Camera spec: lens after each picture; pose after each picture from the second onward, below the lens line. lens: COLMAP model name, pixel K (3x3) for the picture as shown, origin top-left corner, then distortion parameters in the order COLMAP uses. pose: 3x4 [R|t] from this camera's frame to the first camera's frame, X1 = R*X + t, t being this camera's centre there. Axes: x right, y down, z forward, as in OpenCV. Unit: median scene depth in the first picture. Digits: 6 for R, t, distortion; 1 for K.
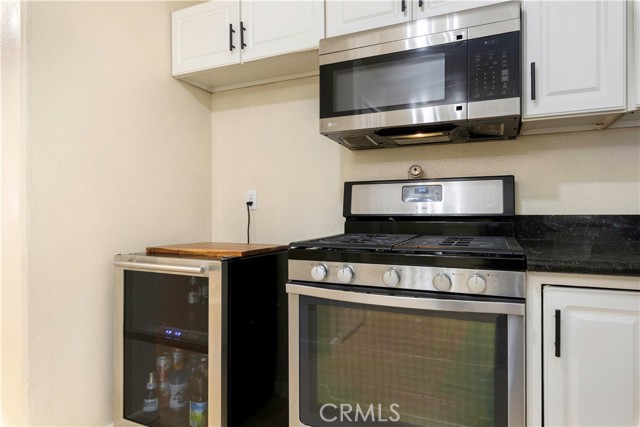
lens RADIAL K [[384.6, 0, 322.6], [0, 384.6, 214.9], [0, 0, 1]] dist [-0.003903, -0.001576]
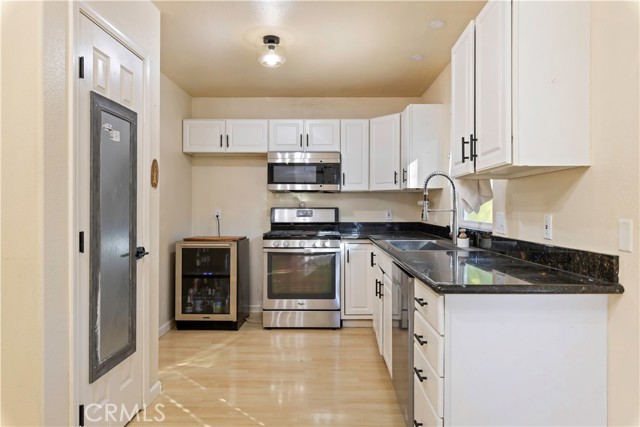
lens RADIAL K [[411.3, 0, 320.3], [0, 411.3, 212.9], [0, 0, 1]] dist [-0.003791, -0.000308]
pose [[0.919769, 0.003101, 0.392449, -0.726874], [-0.003542, 0.999994, 0.000400, -0.066483], [-0.392445, -0.001758, 0.919774, -1.552854]]
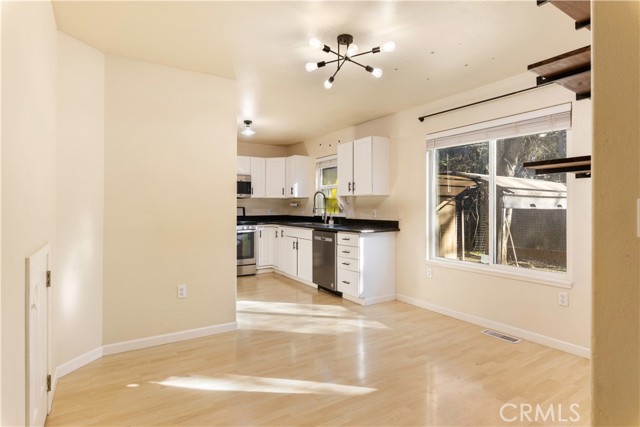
lens RADIAL K [[344.4, 0, 320.4], [0, 344.4, 209.5], [0, 0, 1]] dist [-0.000129, -0.000030]
pose [[0.554609, -0.002111, 0.832108, -2.355036], [0.006132, 0.999980, -0.001551, -0.063907], [-0.832089, 0.005963, 0.554611, -1.974608]]
